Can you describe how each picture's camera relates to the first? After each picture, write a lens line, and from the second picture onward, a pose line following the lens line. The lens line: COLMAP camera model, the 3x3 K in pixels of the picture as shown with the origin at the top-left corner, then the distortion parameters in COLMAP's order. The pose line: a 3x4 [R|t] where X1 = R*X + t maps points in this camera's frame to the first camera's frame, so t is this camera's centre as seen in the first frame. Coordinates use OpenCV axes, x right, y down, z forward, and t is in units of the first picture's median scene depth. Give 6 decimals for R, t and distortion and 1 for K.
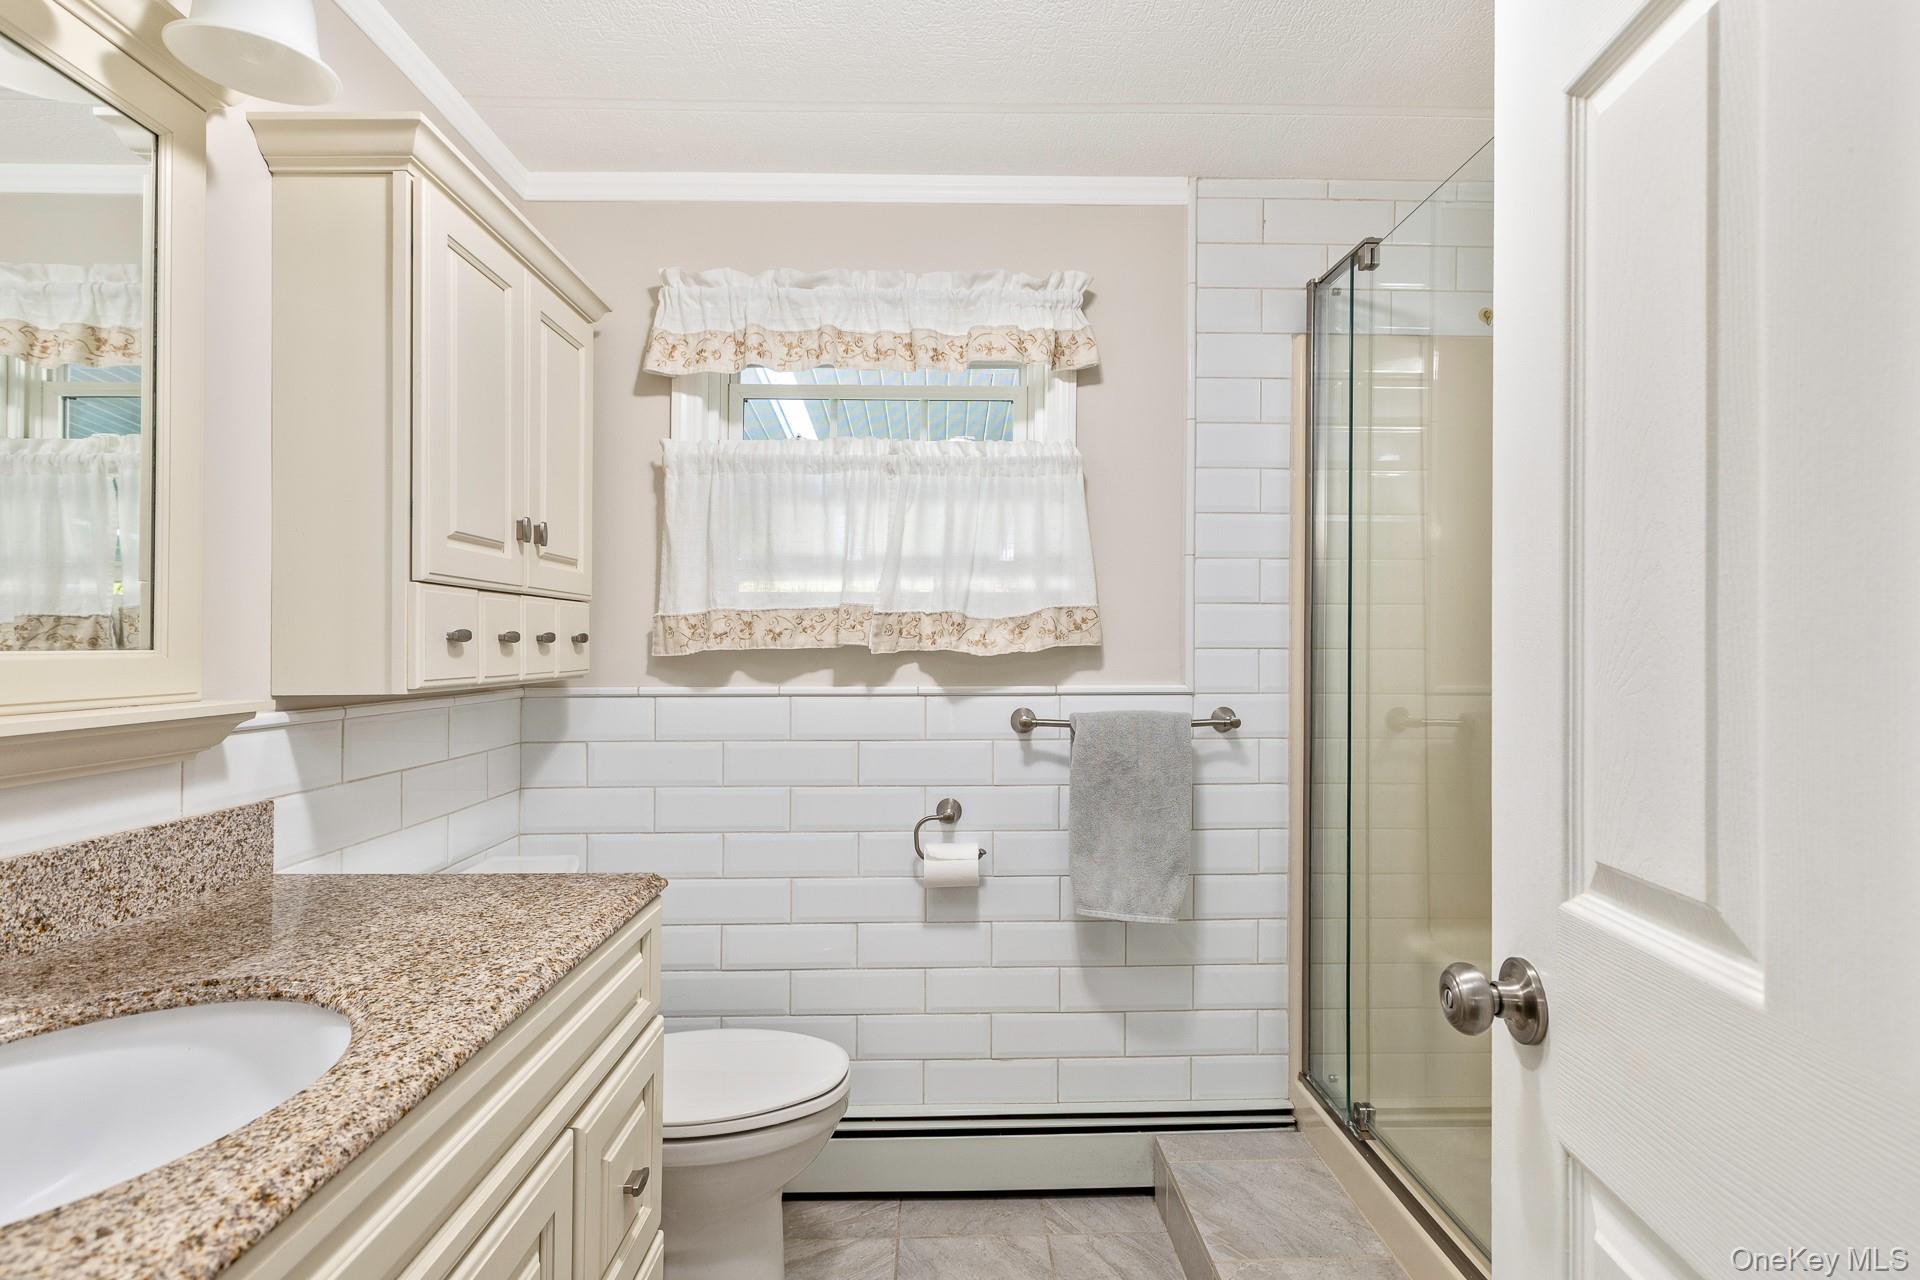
lens RADIAL K [[932.9, 0, 949.2], [0, 932.9, 635.7], [0, 0, 1]] dist [0.002785, 0.001316]
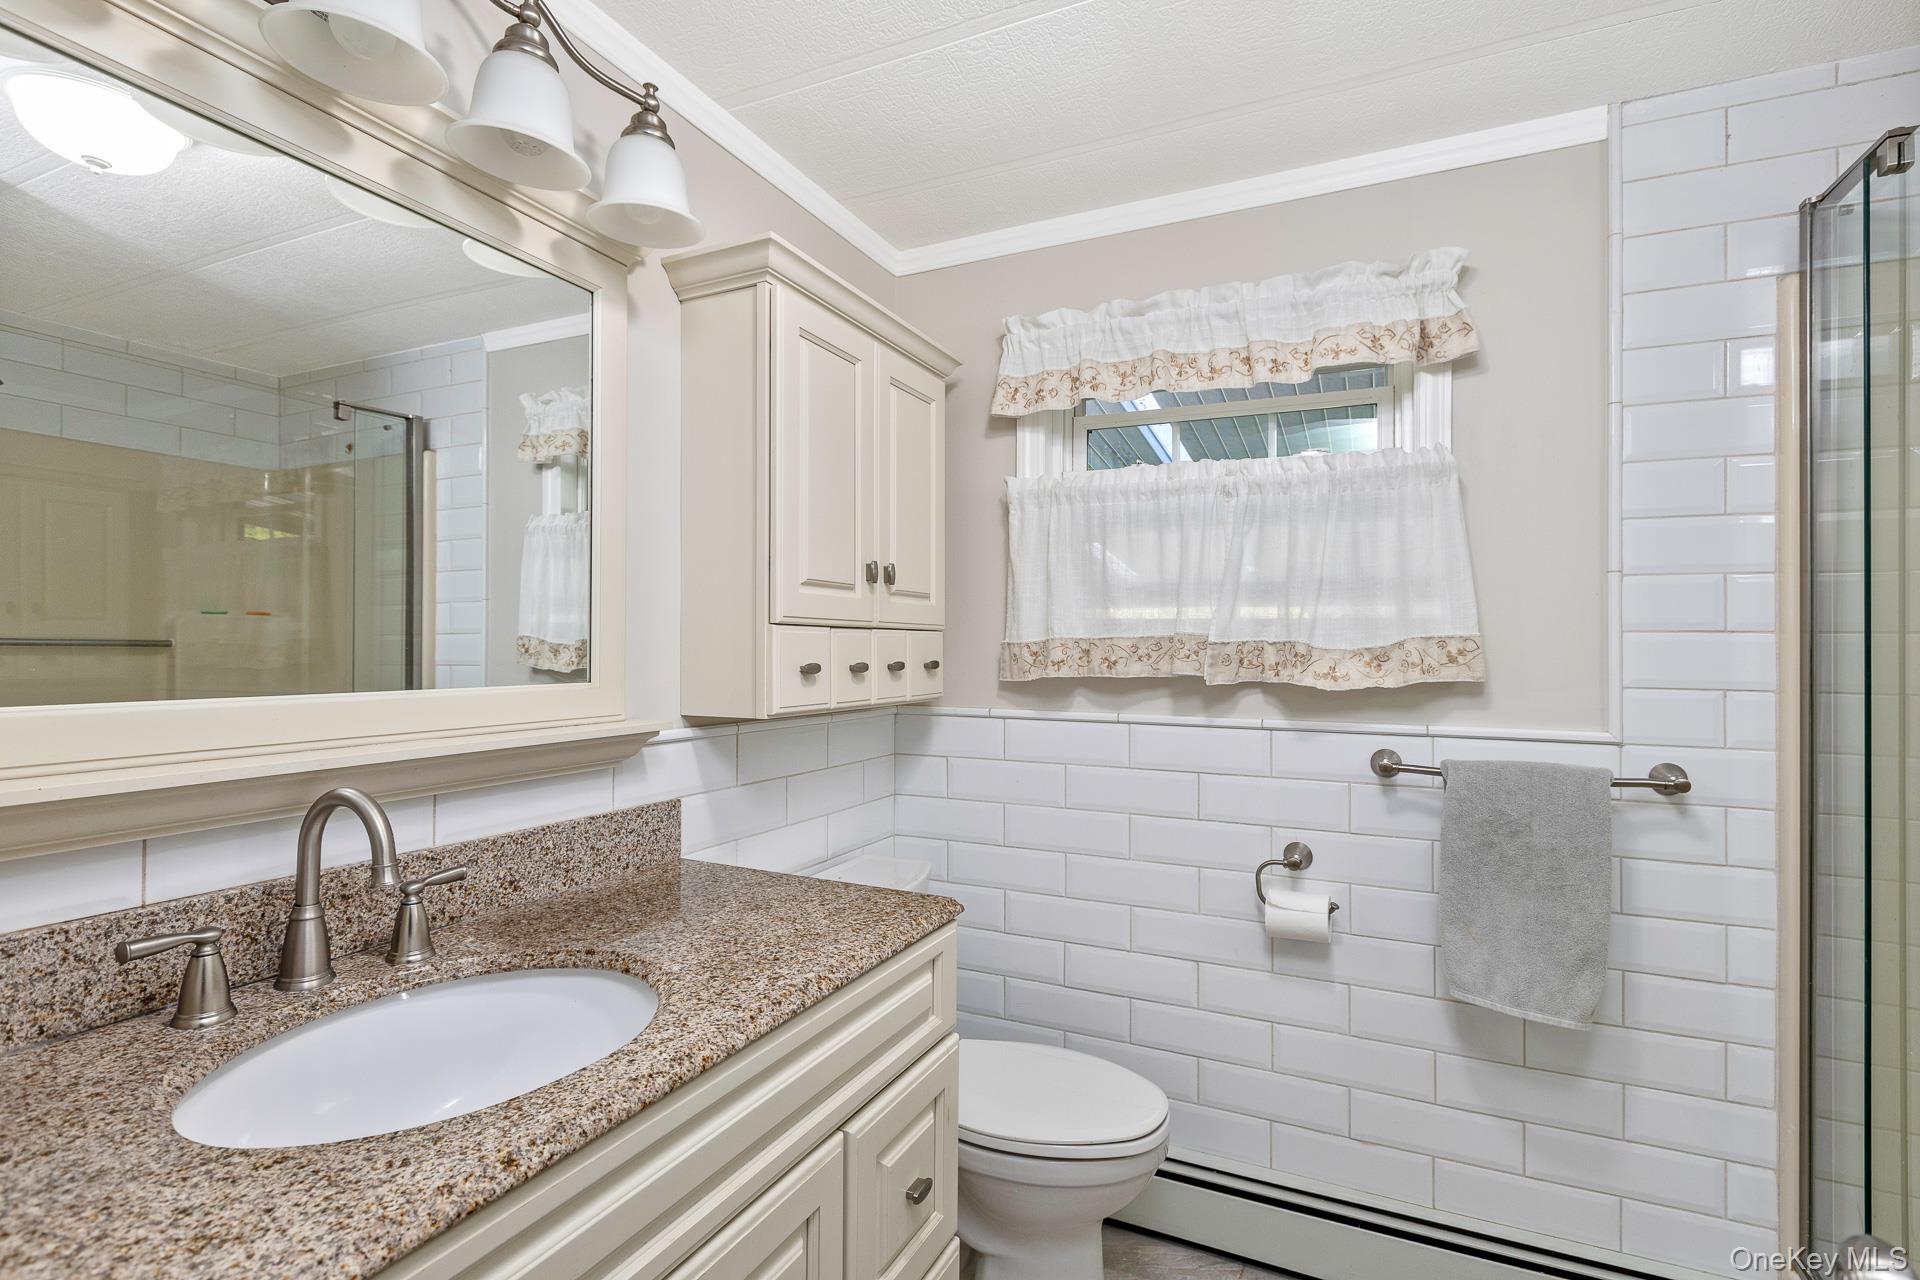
lens RADIAL K [[902.6, 0, 958.1], [0, 902.6, 630.6], [0, 0, 1]] dist [0.002467, 0.001420]
pose [[0.897465, 0.000587, -0.441085, 0.099638], [-0.004051, 0.999968, -0.006911, -0.029625], [0.441067, 0.007989, 0.897439, 0.054492]]
